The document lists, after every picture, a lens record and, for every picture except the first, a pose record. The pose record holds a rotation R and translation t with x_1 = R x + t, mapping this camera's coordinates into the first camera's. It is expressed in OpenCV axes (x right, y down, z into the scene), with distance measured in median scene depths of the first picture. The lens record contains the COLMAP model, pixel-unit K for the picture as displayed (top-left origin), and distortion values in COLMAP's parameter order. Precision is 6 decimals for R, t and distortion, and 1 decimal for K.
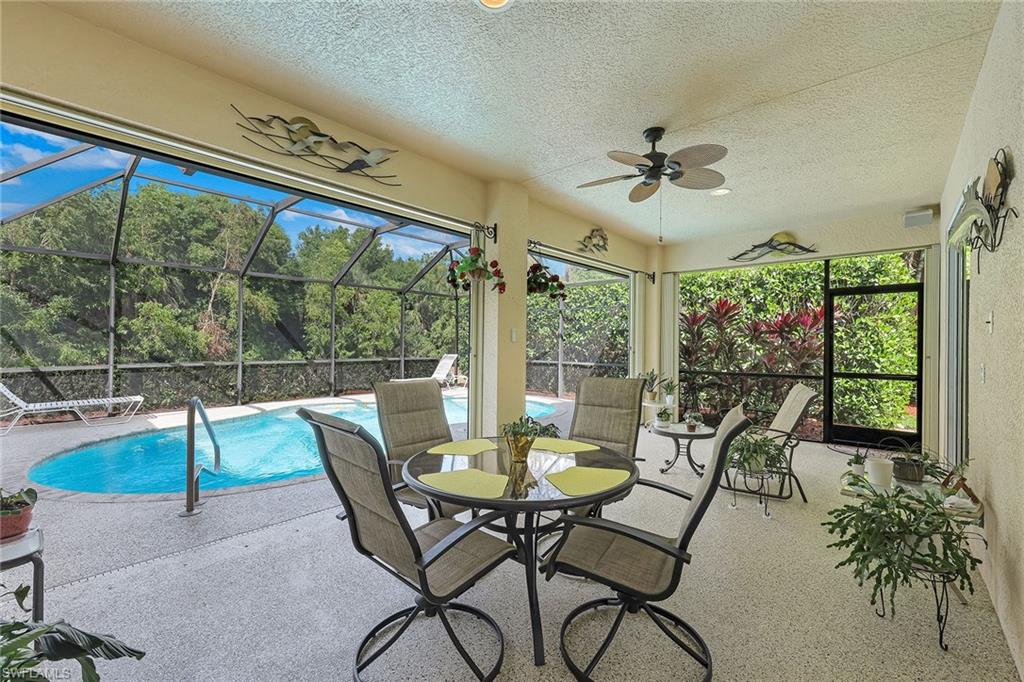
lens RADIAL K [[422.4, 0, 513.1], [0, 422.4, 342.9], [0, 0, 1]] dist [-0.000844, -0.000062]
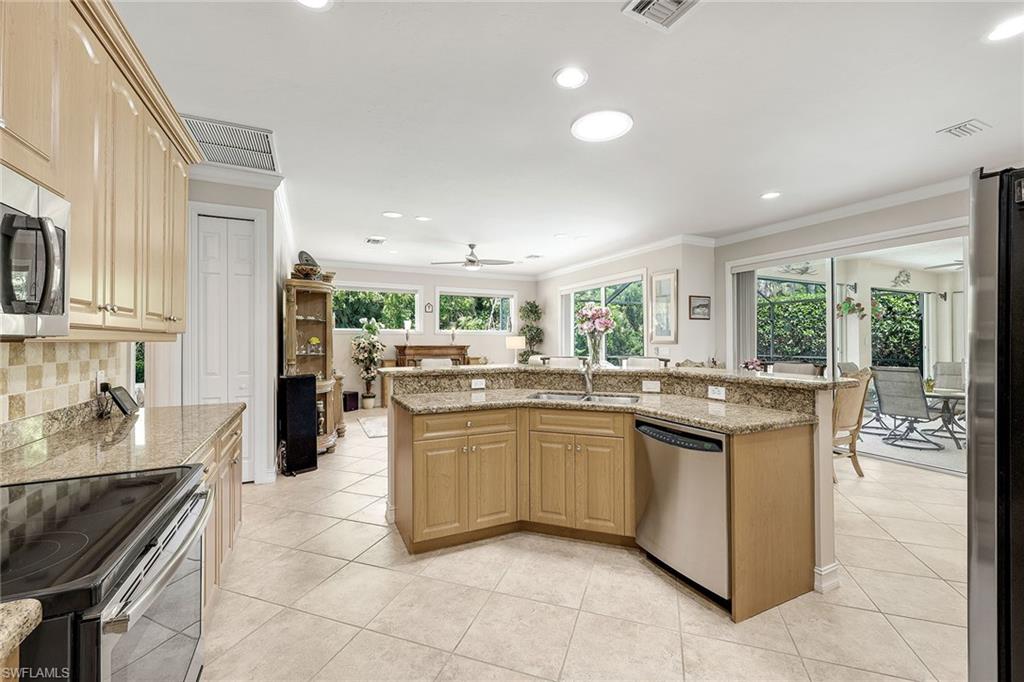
lens RADIAL K [[413.4, 0, 510.4], [0, 413.4, 338.1], [0, 0, 1]] dist [-0.001030, -0.000289]
pose [[0.923154, -0.012440, -0.384228, -0.363247], [0.010627, 0.999920, -0.006842, -0.017930], [0.384282, 0.002233, 0.923213, -0.622908]]
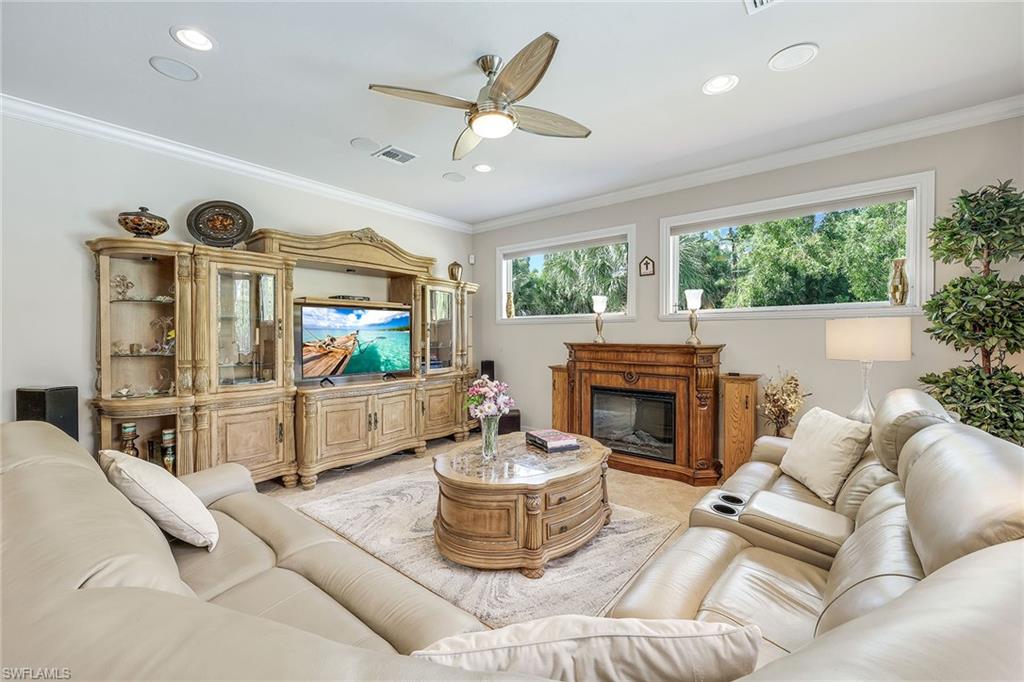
lens RADIAL K [[416.8, 0, 512.0], [0, 416.8, 341.0], [0, 0, 1]] dist [-0.000084, 0.000207]
pose [[0.050515, 0.003866, -0.998716, -0.446249], [0.003359, 0.999986, 0.004041, -0.014712], [0.998718, -0.003559, 0.050502, 0.044063]]
